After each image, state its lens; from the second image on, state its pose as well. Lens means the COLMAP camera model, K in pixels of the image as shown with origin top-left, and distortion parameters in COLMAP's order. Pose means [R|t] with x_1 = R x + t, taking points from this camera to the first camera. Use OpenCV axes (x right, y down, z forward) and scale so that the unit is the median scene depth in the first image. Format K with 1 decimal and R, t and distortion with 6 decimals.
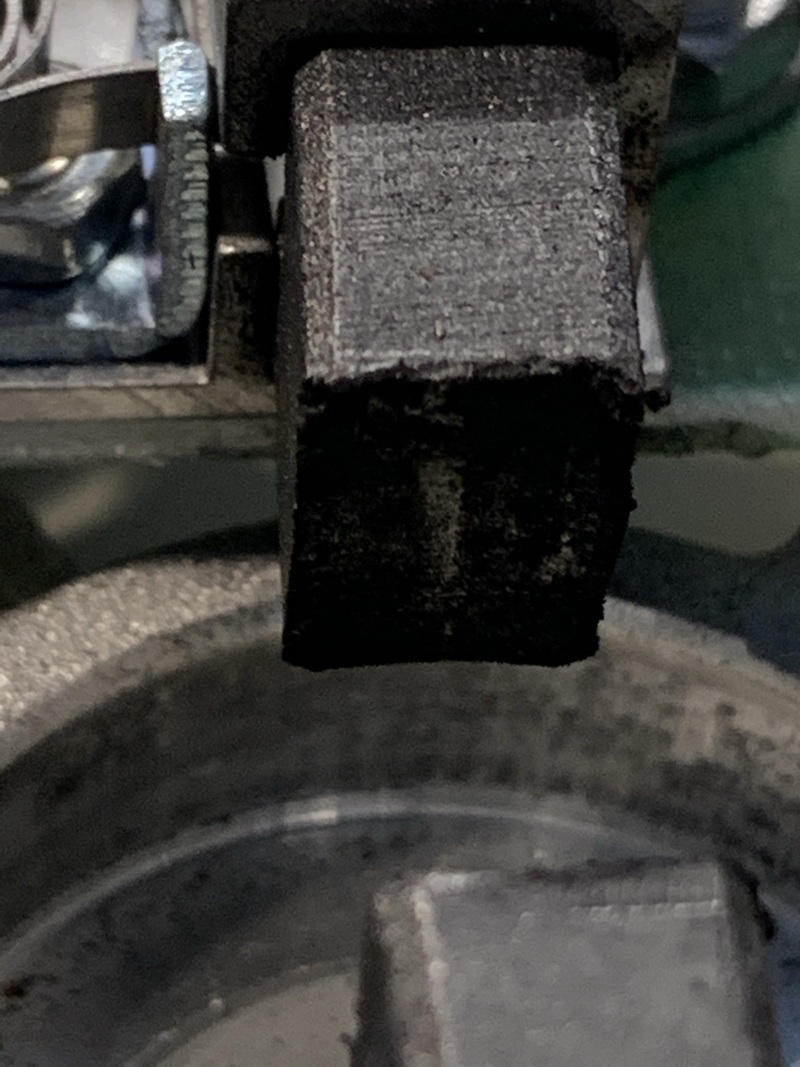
lens RADIAL K [[3991.9, 0, 401.3], [0, 3991.9, 534.0], [0, 0, 1]] dist [0.072217, 0.000000]
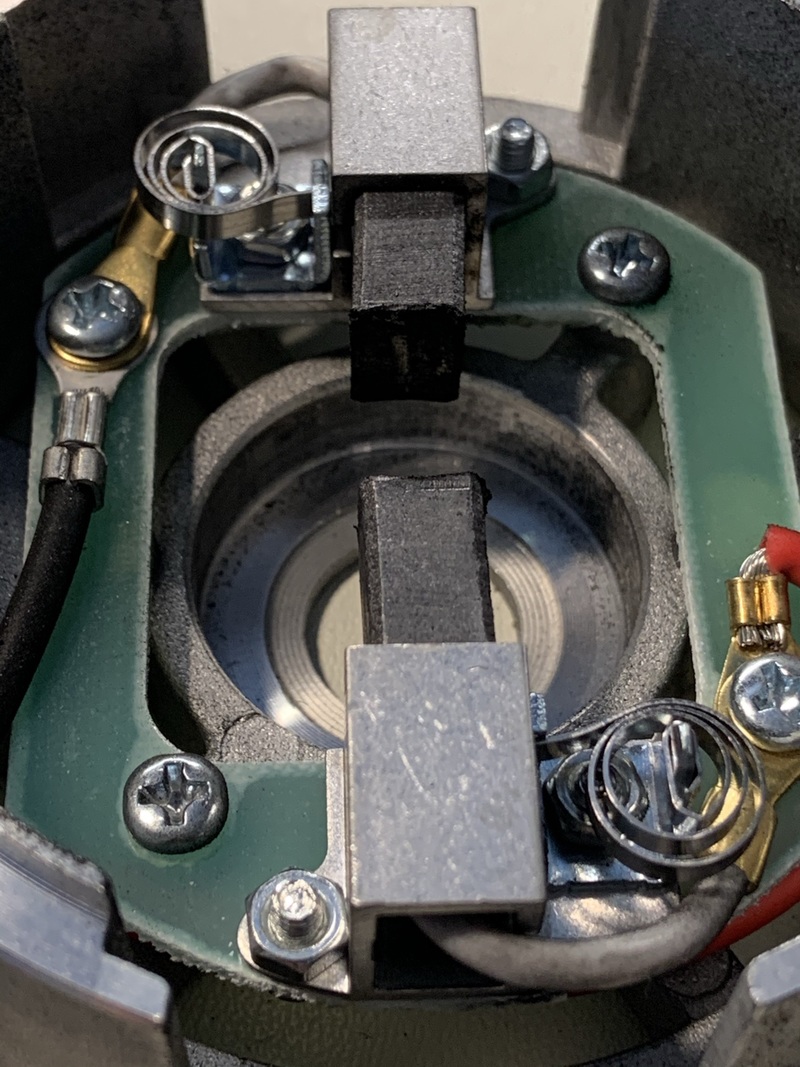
lens RADIAL K [[2006.6, 0, 398.0], [0, 2006.6, 533.7], [0, 0, 1]] dist [0.109850, 0.000000]
pose [[0.996053, 0.029064, -0.083867, 0.127554], [-0.017584, 0.990756, 0.134509, -0.067386], [0.087001, -0.132503, 0.987357, -0.461409]]
